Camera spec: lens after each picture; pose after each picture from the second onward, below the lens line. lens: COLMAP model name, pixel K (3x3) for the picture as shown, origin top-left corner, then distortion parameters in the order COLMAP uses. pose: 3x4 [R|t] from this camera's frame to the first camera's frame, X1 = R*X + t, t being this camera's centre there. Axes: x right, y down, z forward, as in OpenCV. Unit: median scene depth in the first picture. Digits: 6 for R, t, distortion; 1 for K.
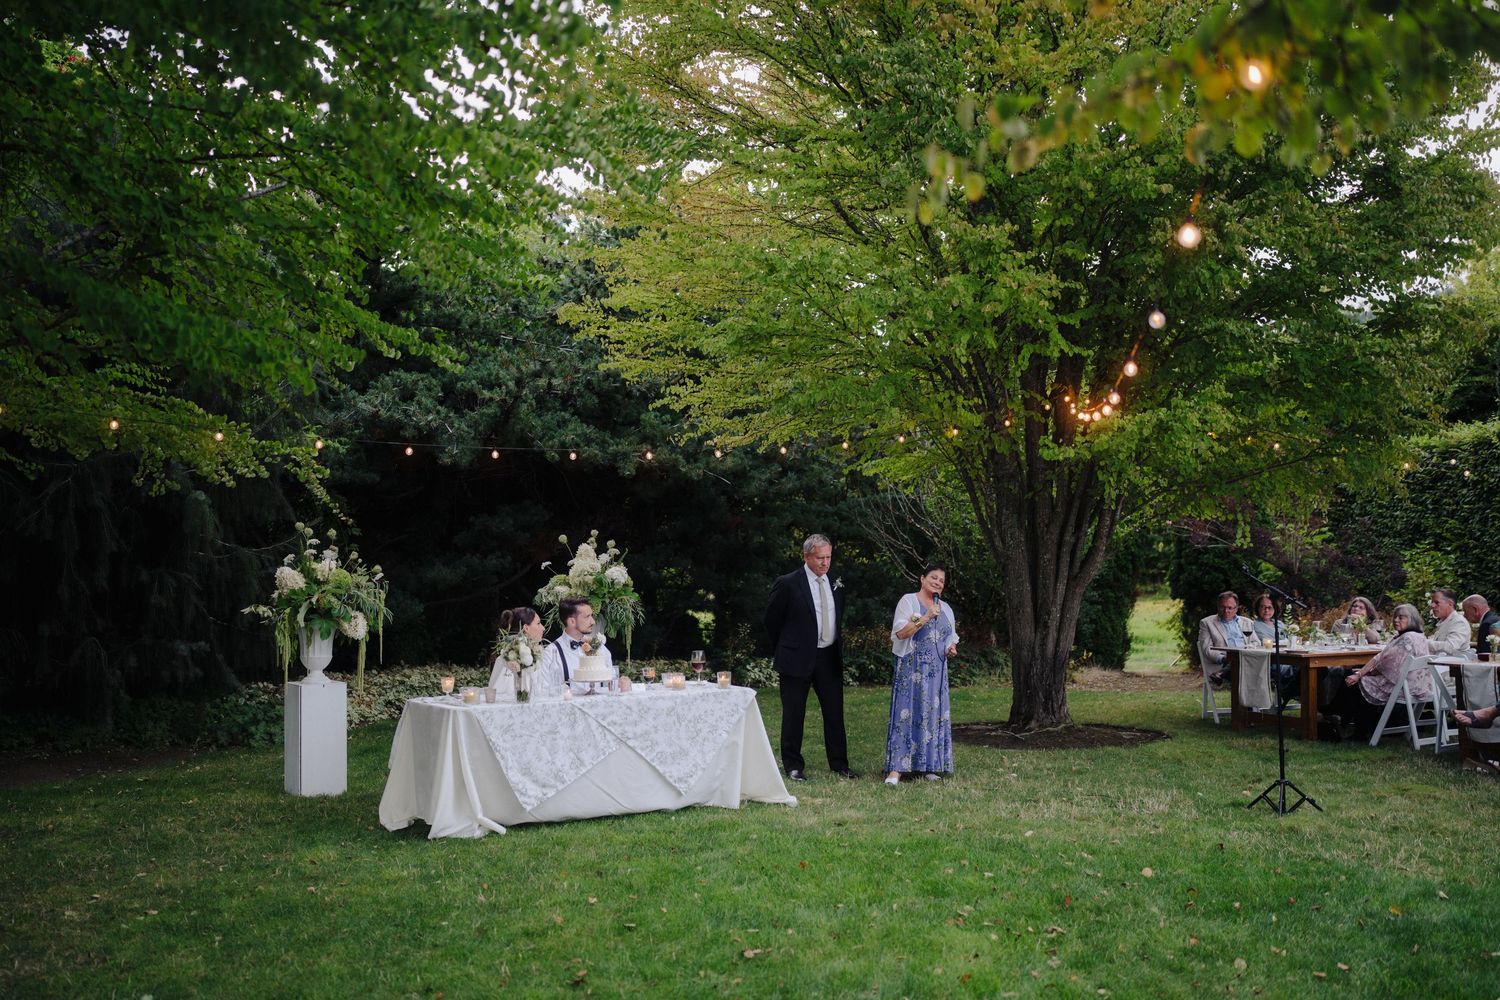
lens RADIAL K [[1483.7, 0, 735.3], [0, 1483.7, 496.4], [0, 0, 1]] dist [-0.001435, 0.000895]
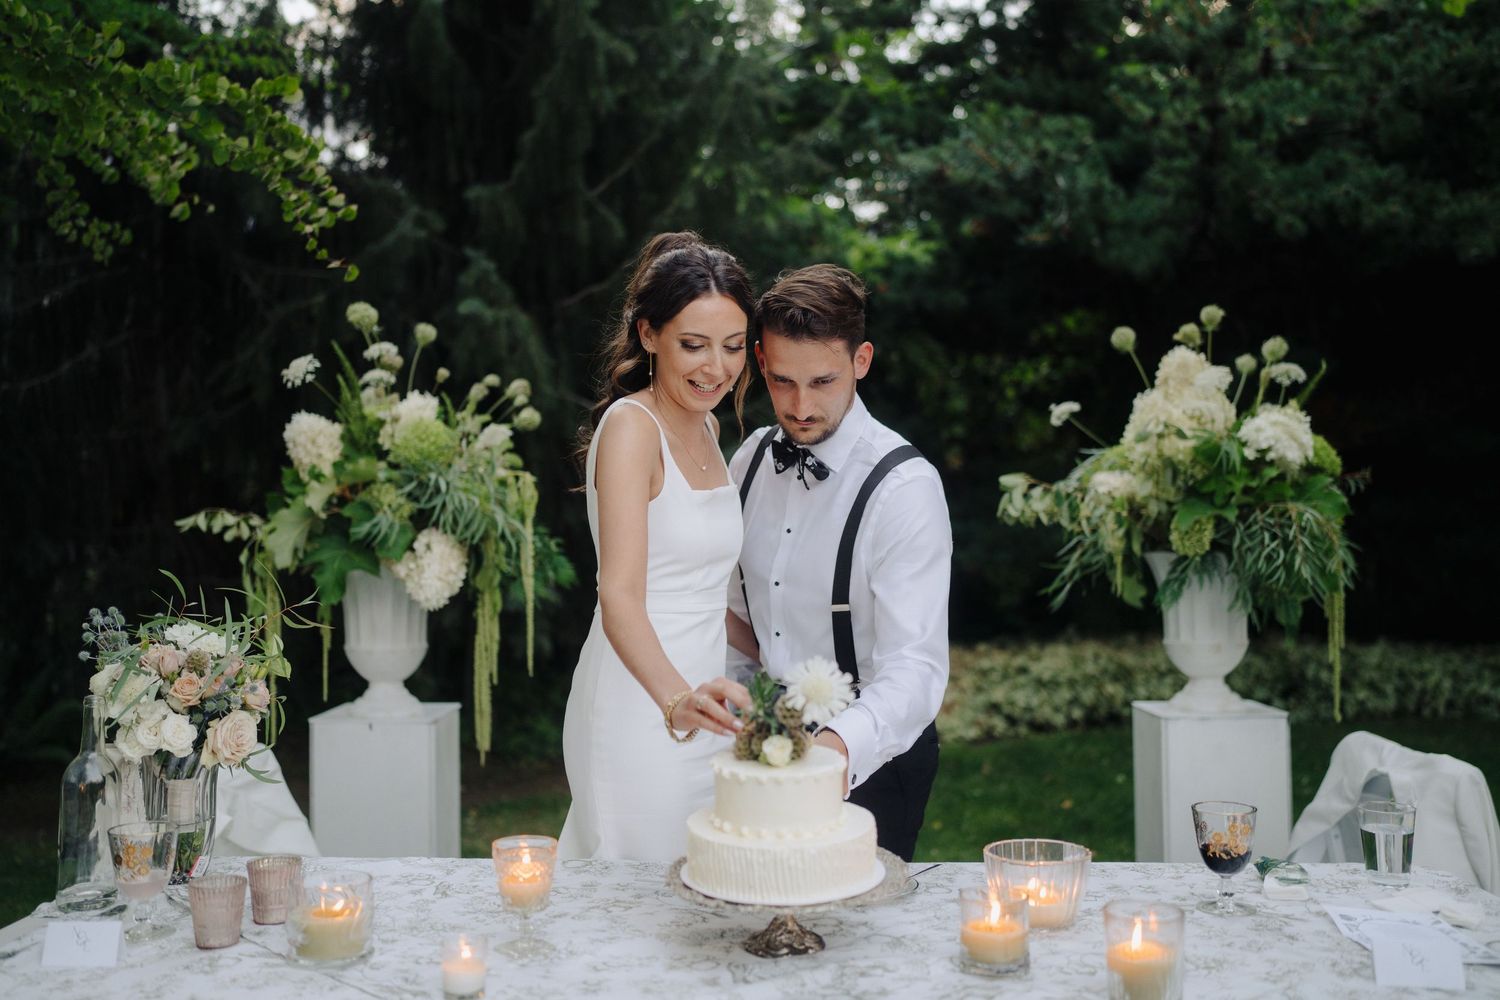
lens RADIAL K [[1451.9, 0, 739.0], [0, 1451.9, 502.9], [0, 0, 1]] dist [-0.050918, 0.175792]
pose [[0.806116, 0.004496, -0.591740, 0.012686], [0.023816, 0.998914, 0.040034, 0.048864], [0.591277, -0.046364, 0.805134, 0.636068]]
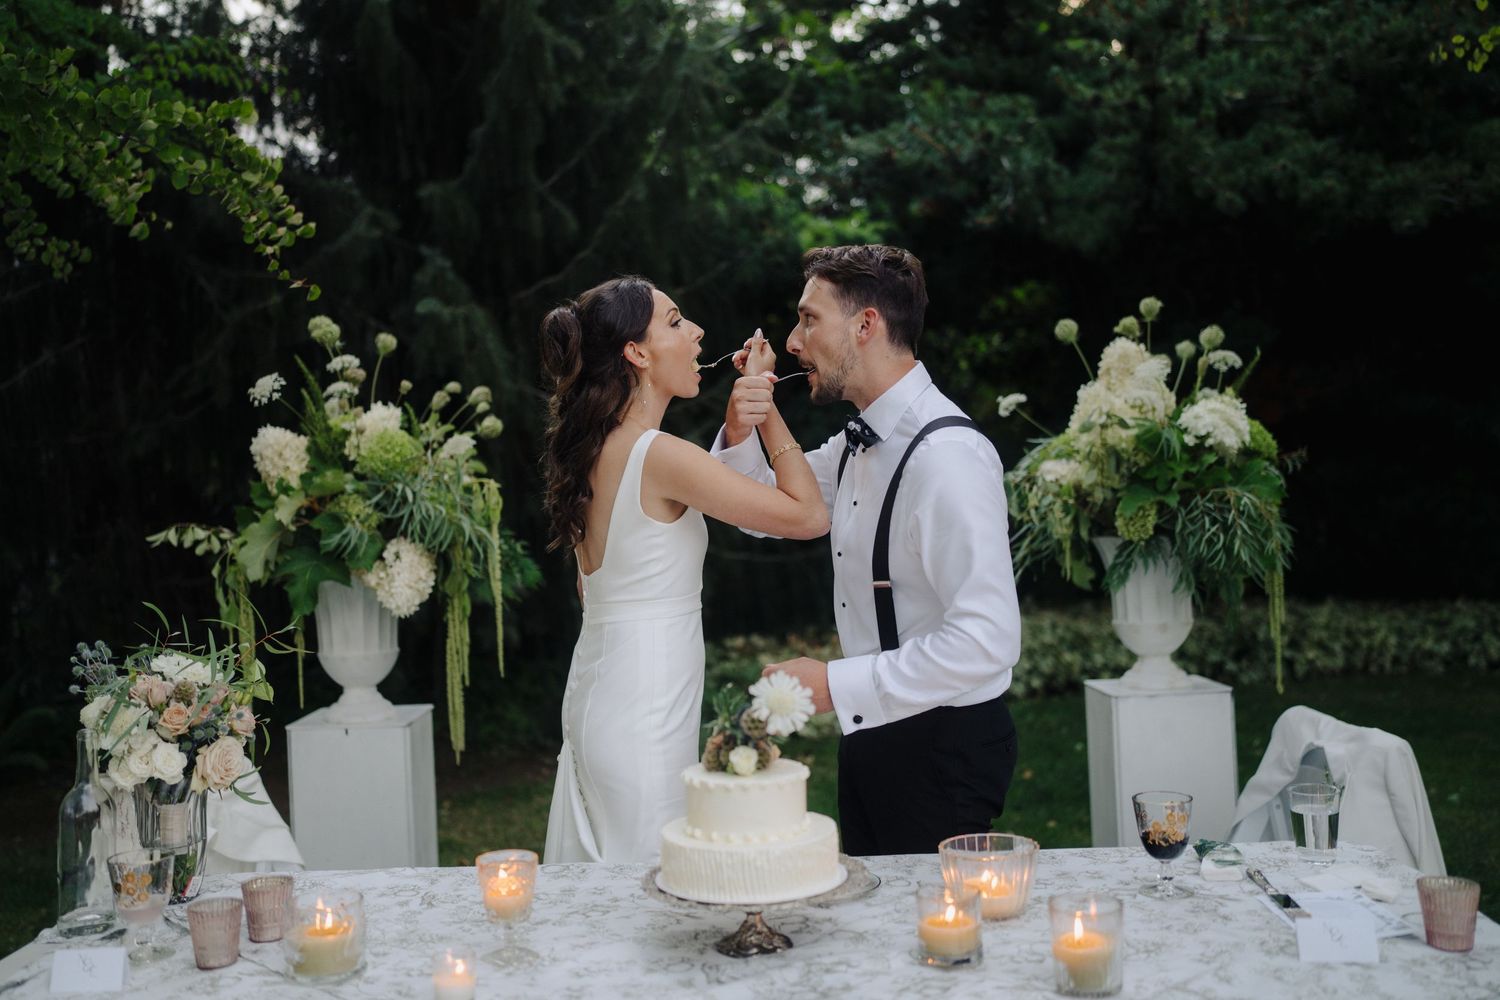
lens RADIAL K [[1451.0, 0, 737.7], [0, 1451.0, 496.9], [0, 0, 1]] dist [-0.053310, 0.176358]
pose [[0.821299, -0.010869, -0.570394, 0.018067], [0.053277, 0.996910, 0.057717, 0.042158], [0.568005, -0.077792, 0.819341, 0.629452]]
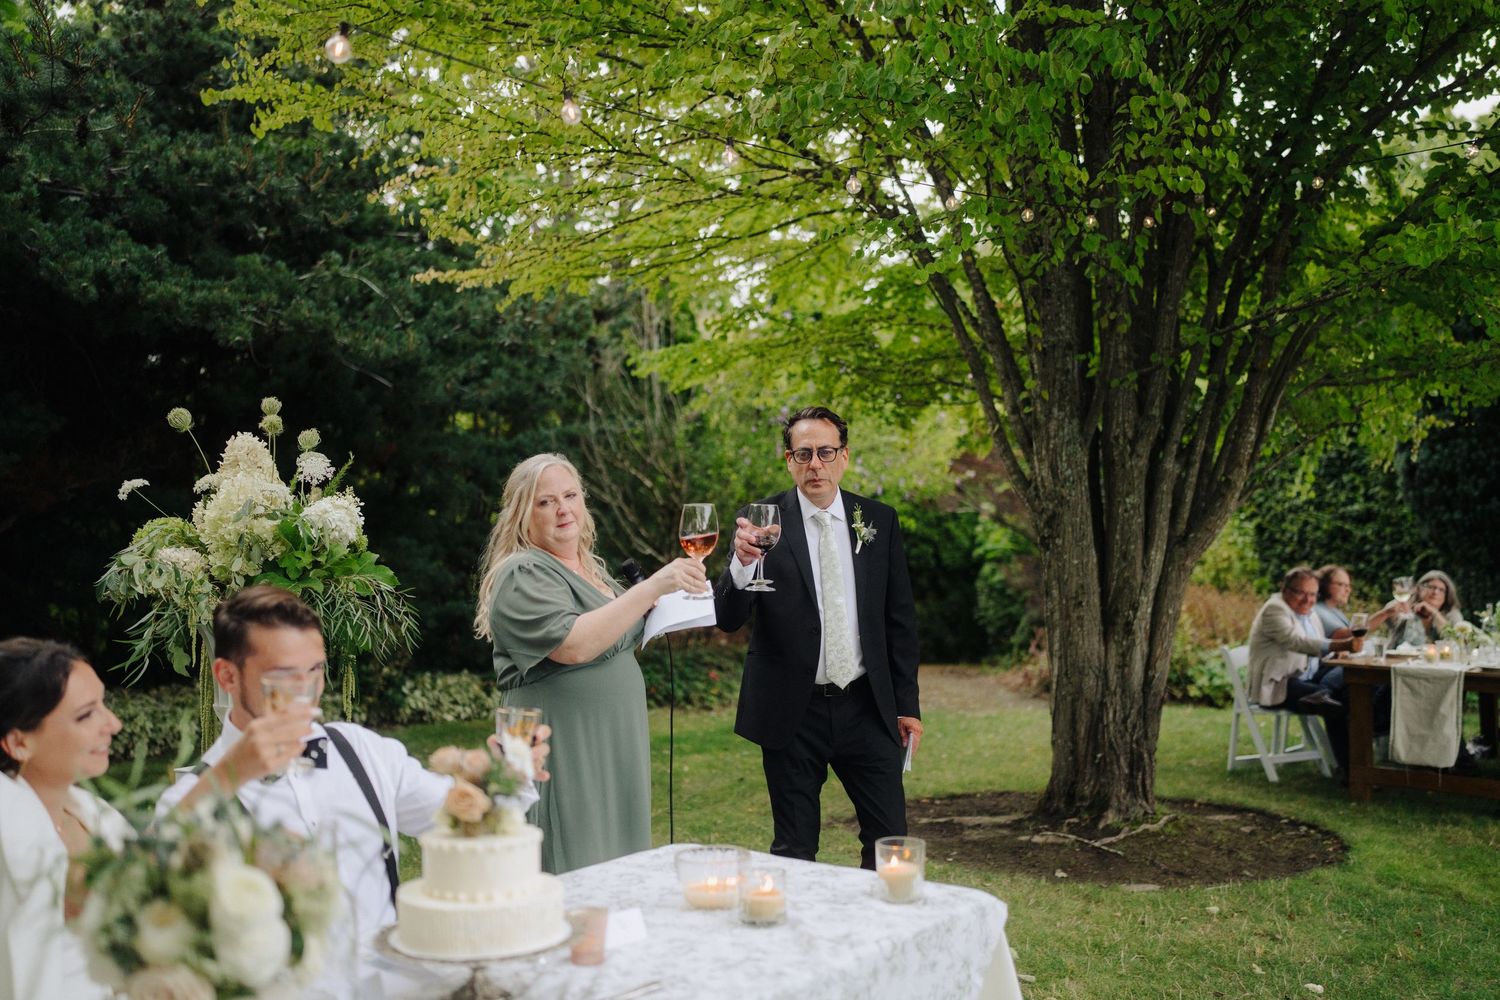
lens RADIAL K [[1449.4, 0, 747.3], [0, 1449.4, 497.7], [0, 0, 1]] dist [-0.051464, 0.177435]
pose [[0.936258, 0.017380, 0.350882, -0.104381], [-0.022694, 0.999682, 0.011038, 0.038881], [-0.350578, -0.018297, 0.936355, 0.587089]]
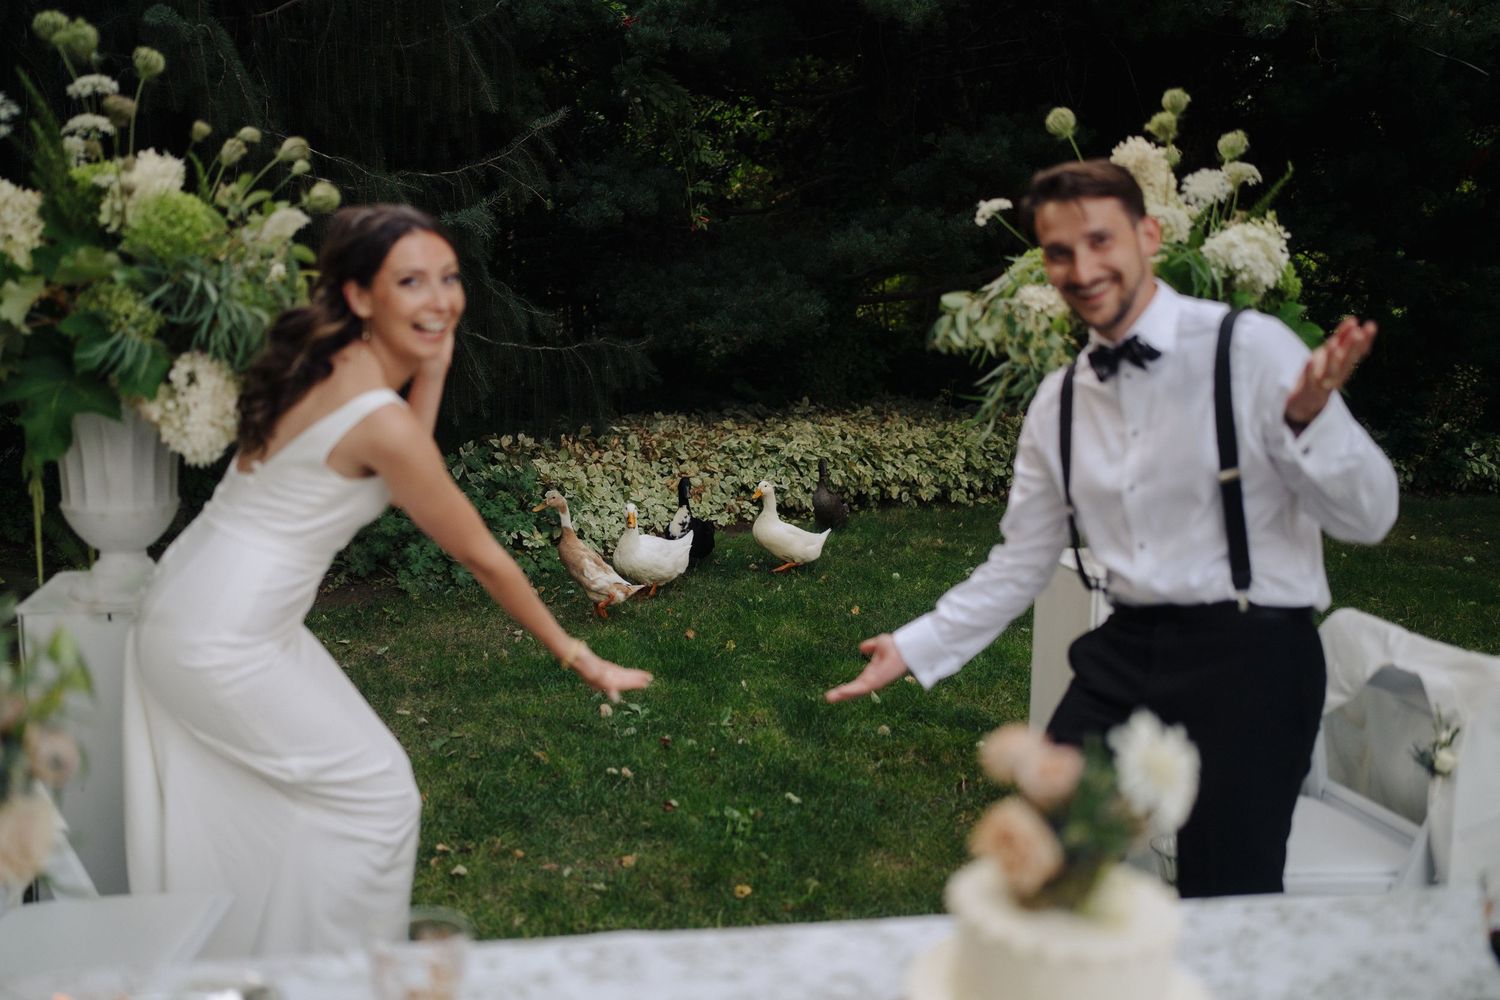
lens RADIAL K [[1435.0, 0, 729.4], [0, 1435.0, 486.1], [0, 0, 1]] dist [-0.043361, 0.141080]
pose [[0.922823, 0.098440, -0.372435, -0.061693], [-0.017683, 0.976604, 0.214316, 0.037299], [0.384818, -0.191190, 0.902974, 0.674762]]
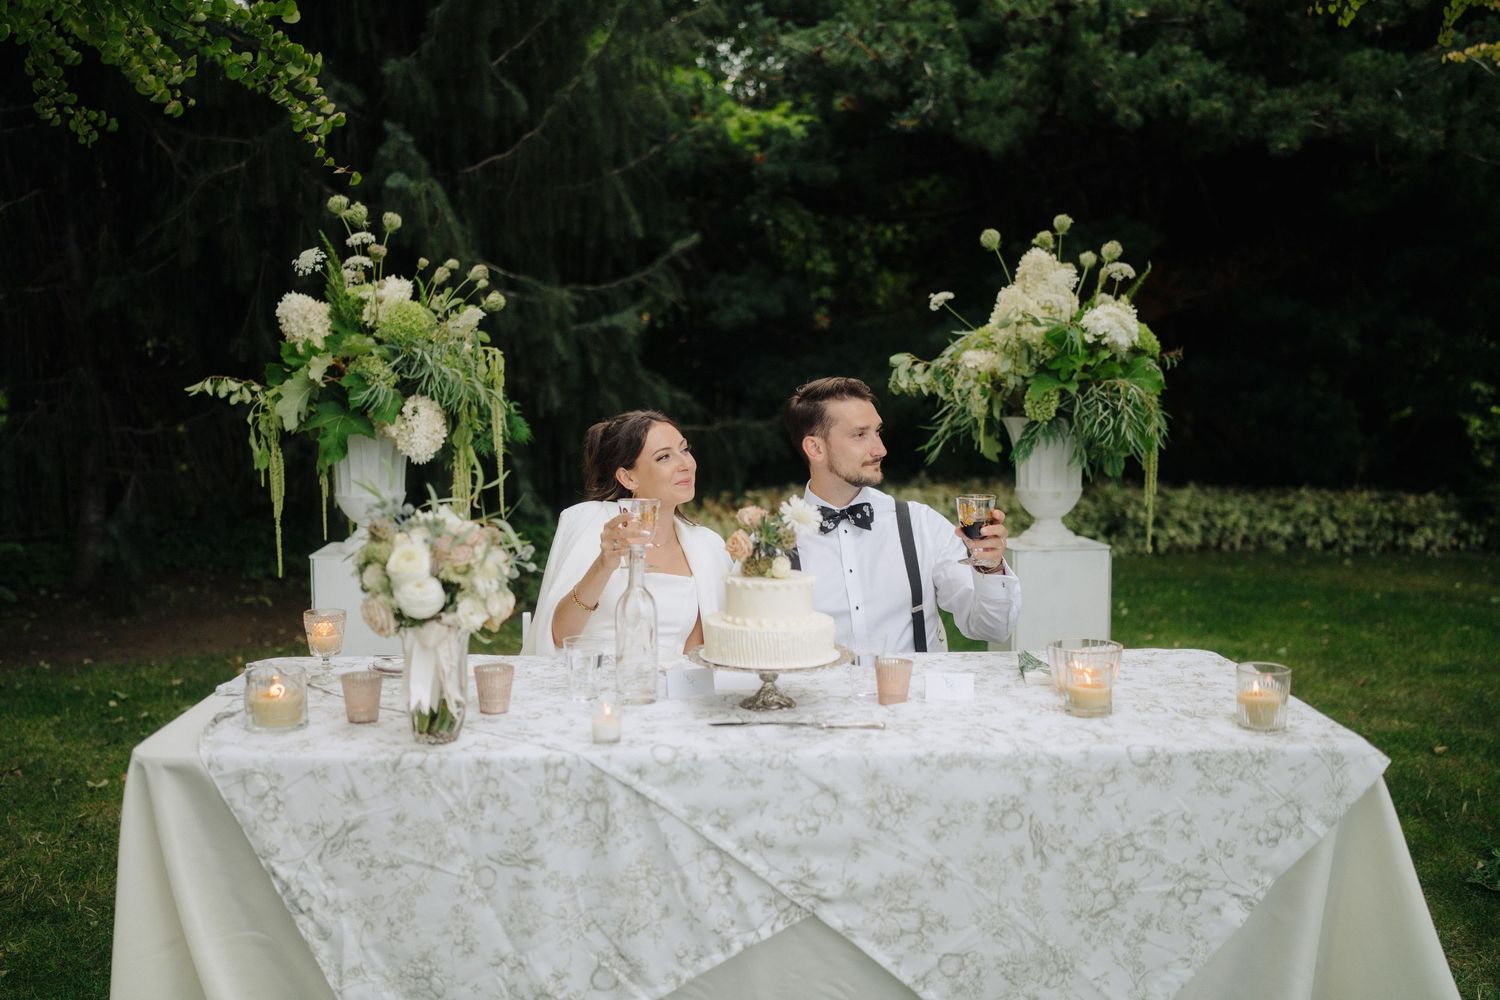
lens RADIAL K [[1451.9, 0, 739.0], [0, 1451.9, 502.9], [0, 0, 1]] dist [-0.050918, 0.175792]
pose [[0.865425, 0.067618, -0.496456, 0.030069], [0.009514, 0.988455, 0.151214, 0.037836], [0.500949, -0.135587, 0.854790, 0.572507]]
